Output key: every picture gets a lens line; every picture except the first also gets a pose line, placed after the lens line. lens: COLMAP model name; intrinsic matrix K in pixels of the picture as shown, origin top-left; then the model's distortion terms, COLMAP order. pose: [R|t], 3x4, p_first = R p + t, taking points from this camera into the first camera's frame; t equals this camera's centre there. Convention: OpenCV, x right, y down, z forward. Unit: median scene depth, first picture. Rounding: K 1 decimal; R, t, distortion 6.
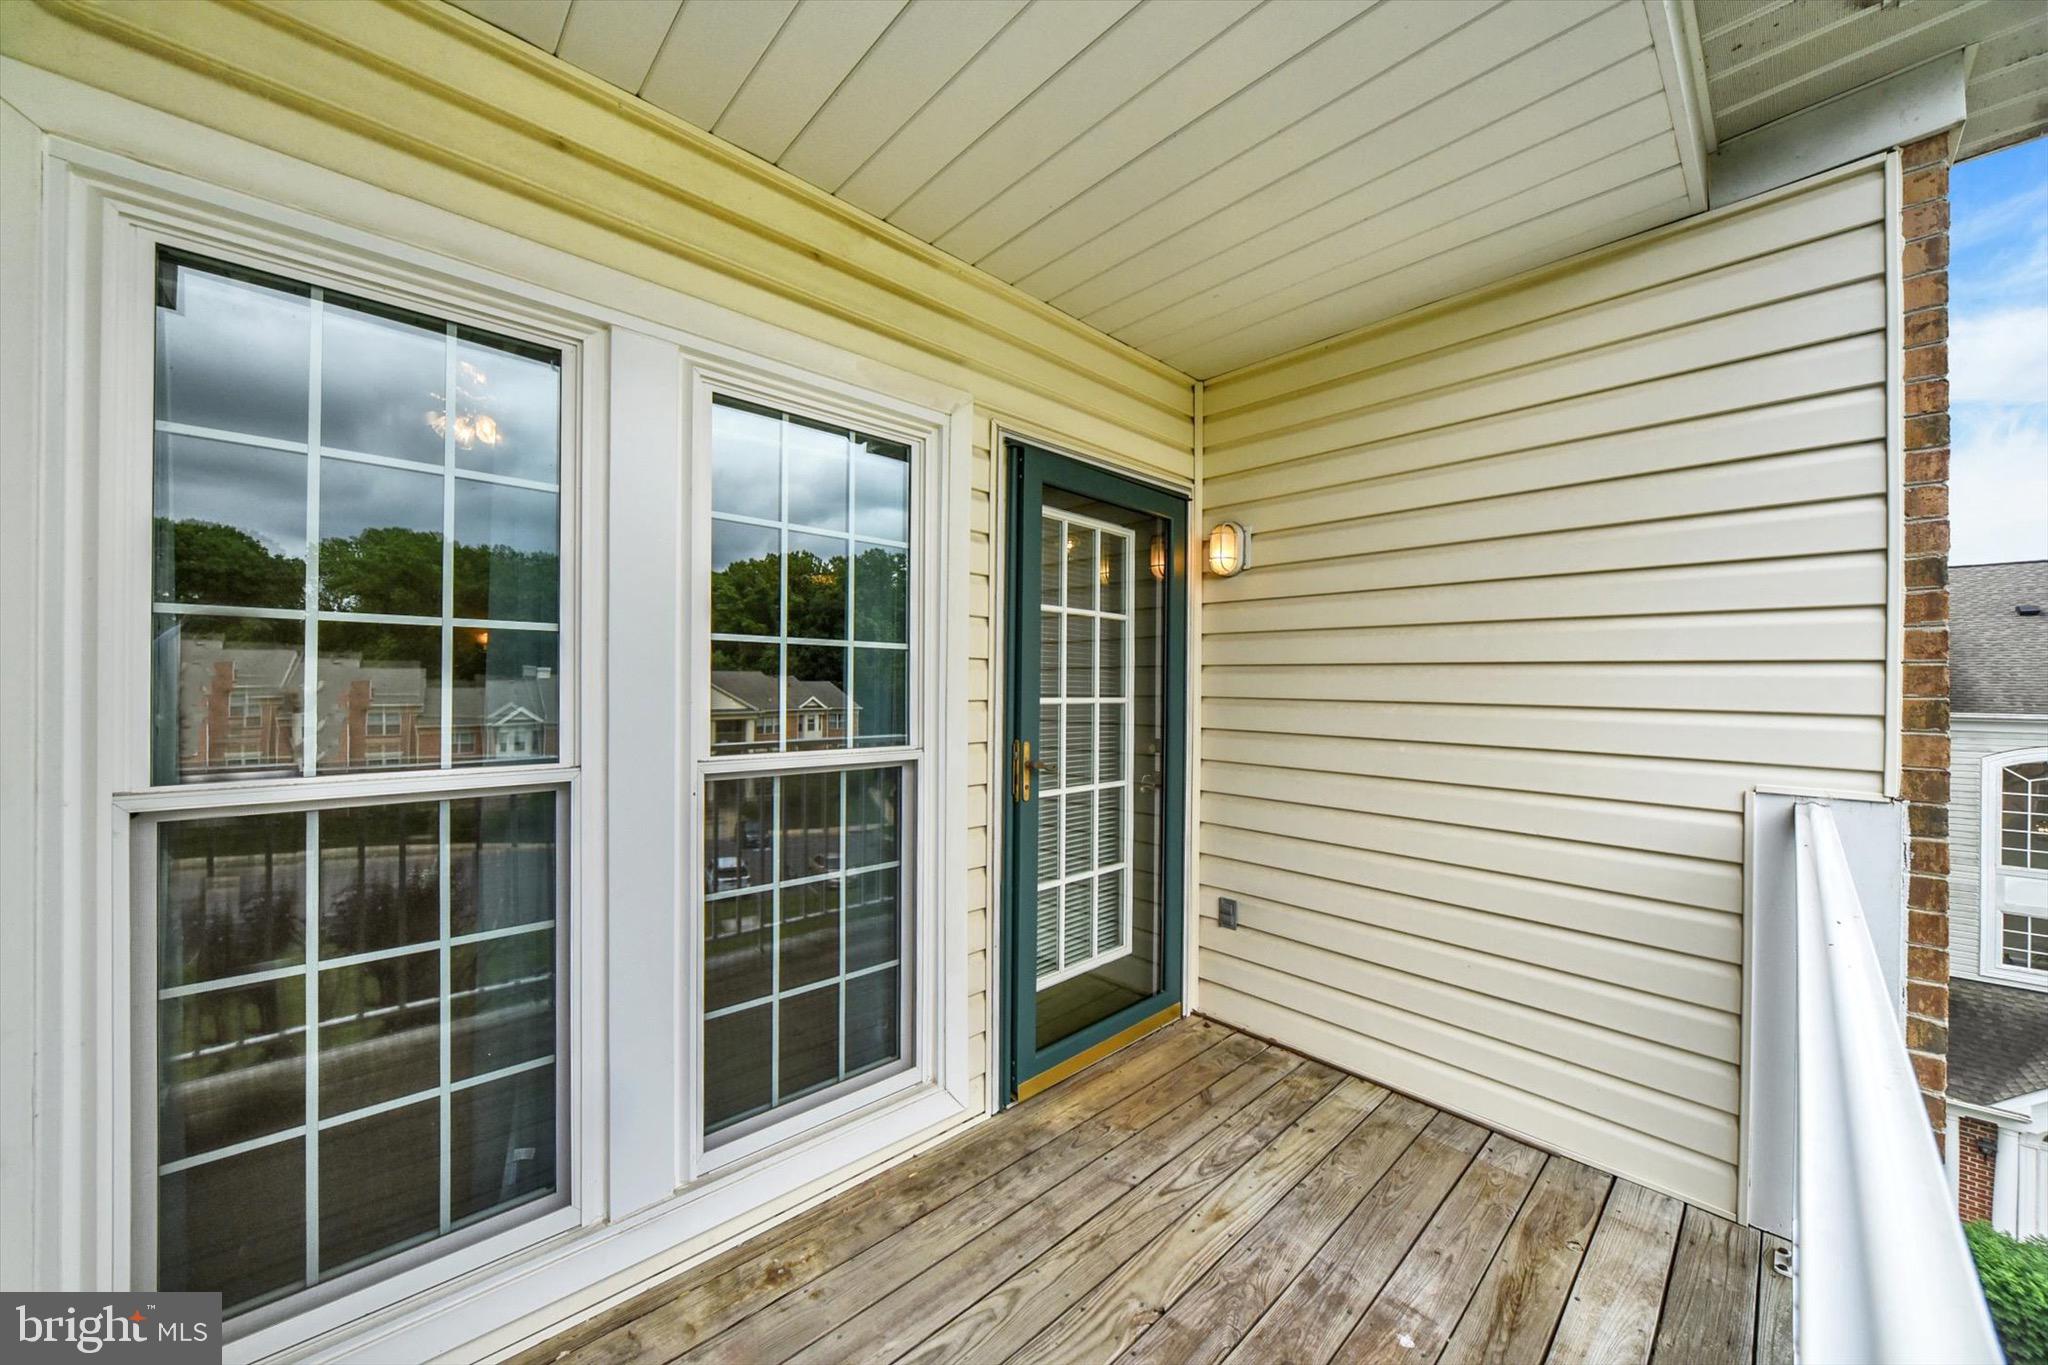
lens RADIAL K [[723.0, 0, 1019.3], [0, 723.0, 694.4], [0, 0, 1]] dist [-0.012958, 0.000205]
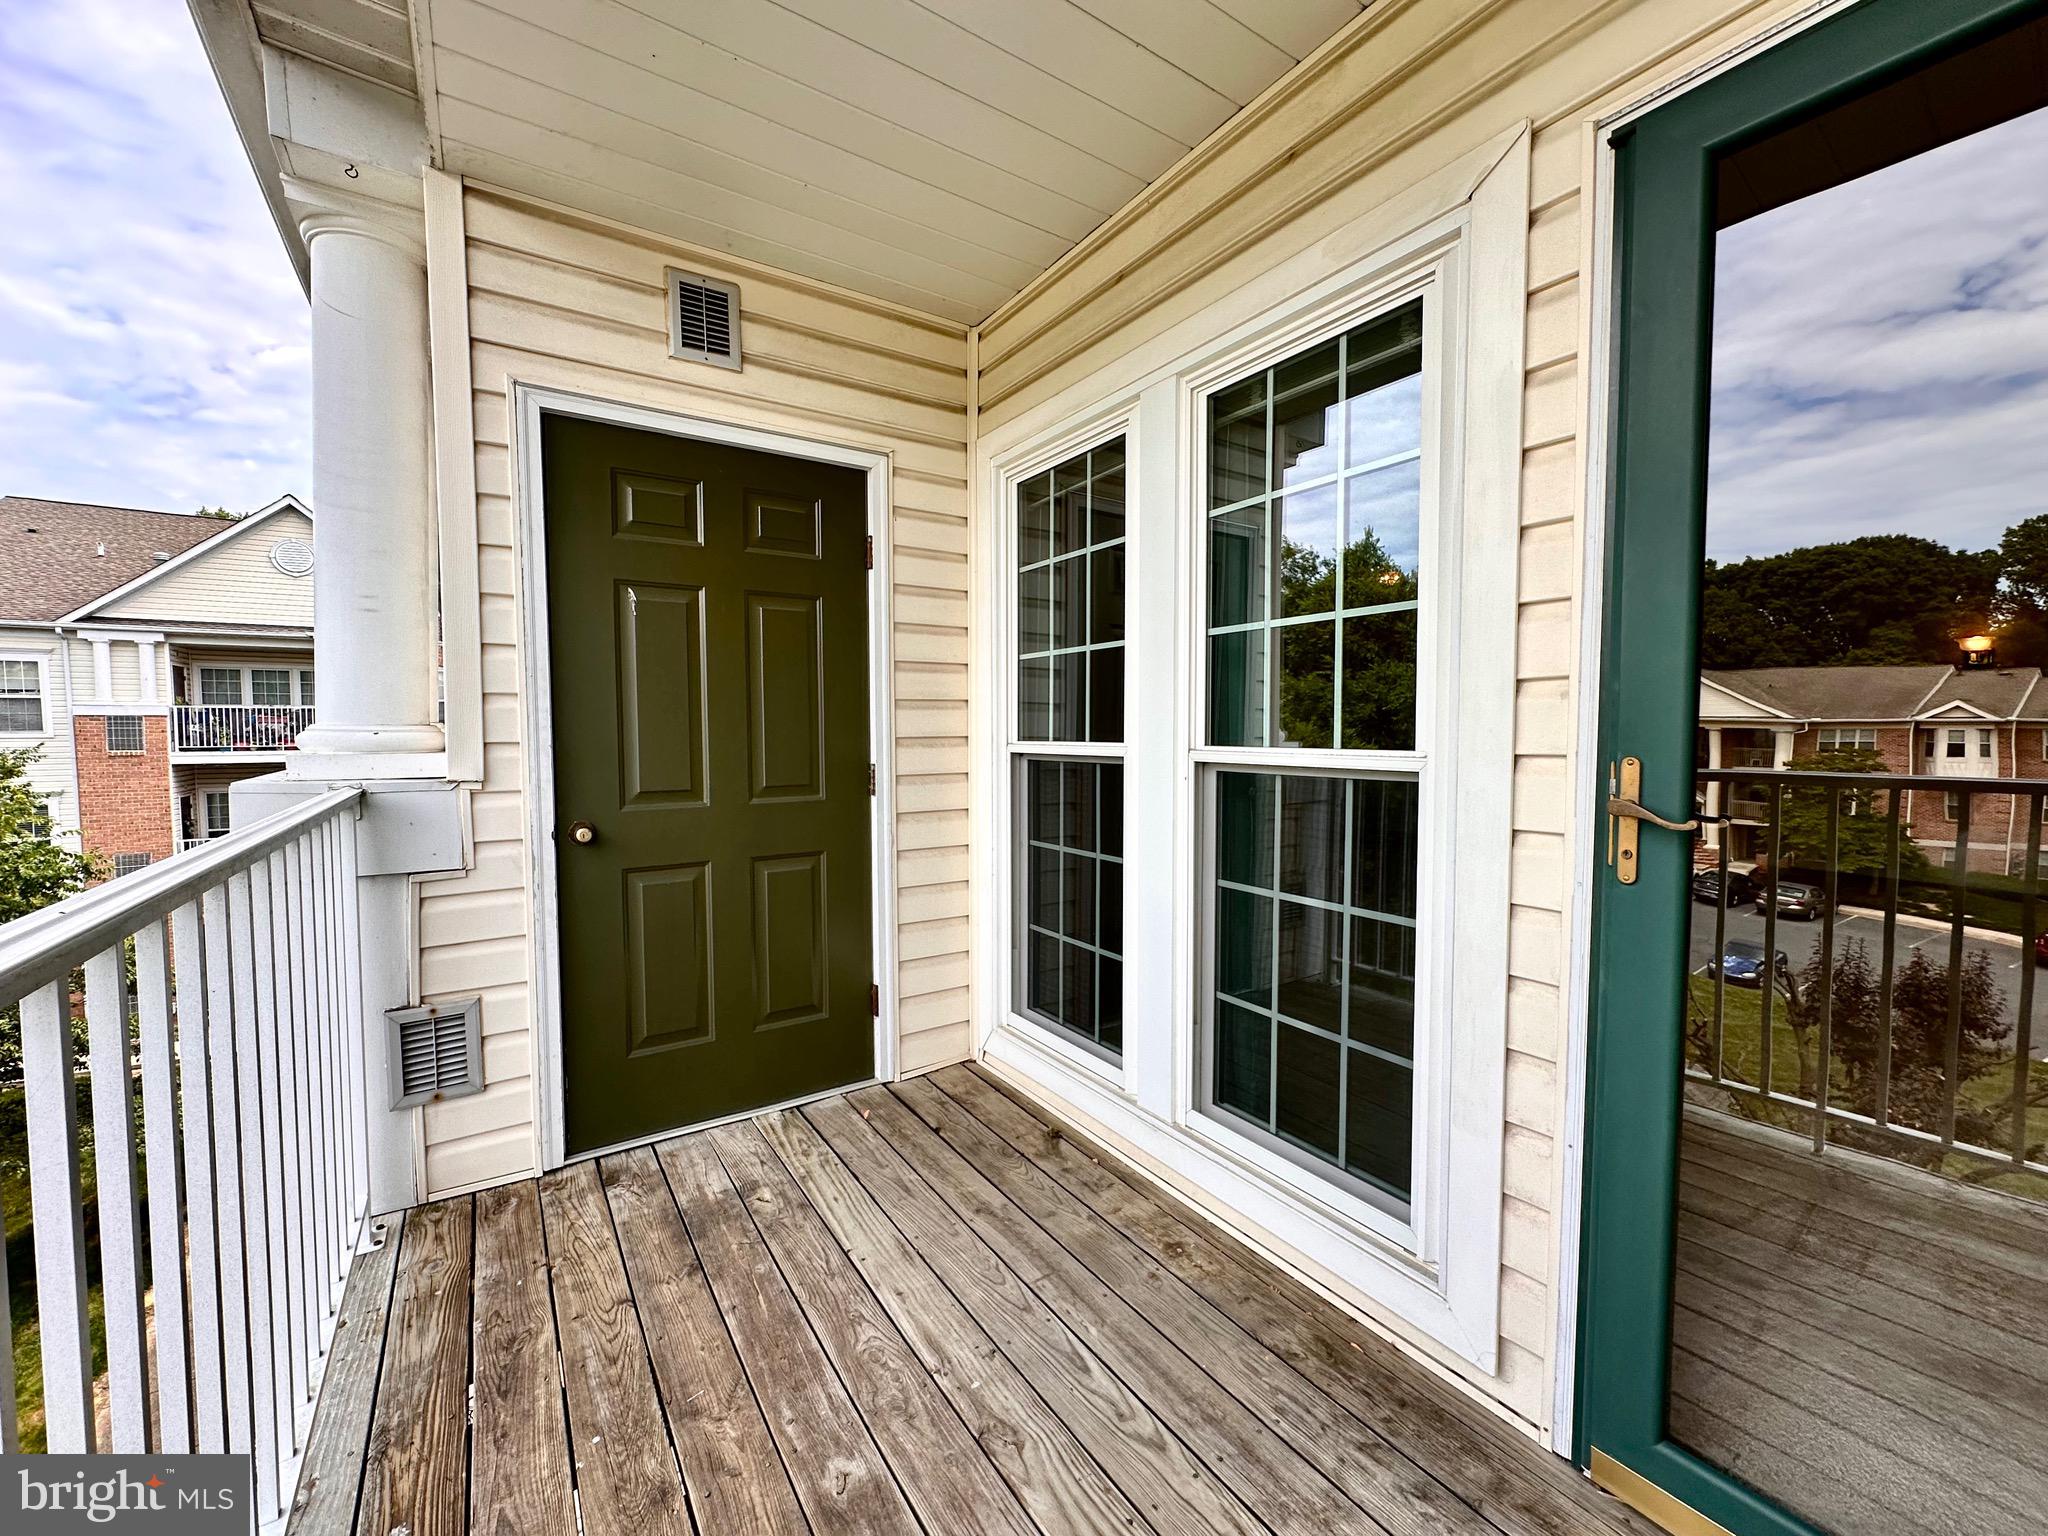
lens RADIAL K [[826.3, 0, 1021.1], [0, 826.3, 764.8], [0, 0, 1]] dist [-0.000584, 0.000078]
pose [[-0.161982, 0.037063, -0.986097, 0.779747], [-0.000730, 0.999290, 0.037679, 0.064796], [0.986794, 0.006823, -0.161839, 0.894732]]
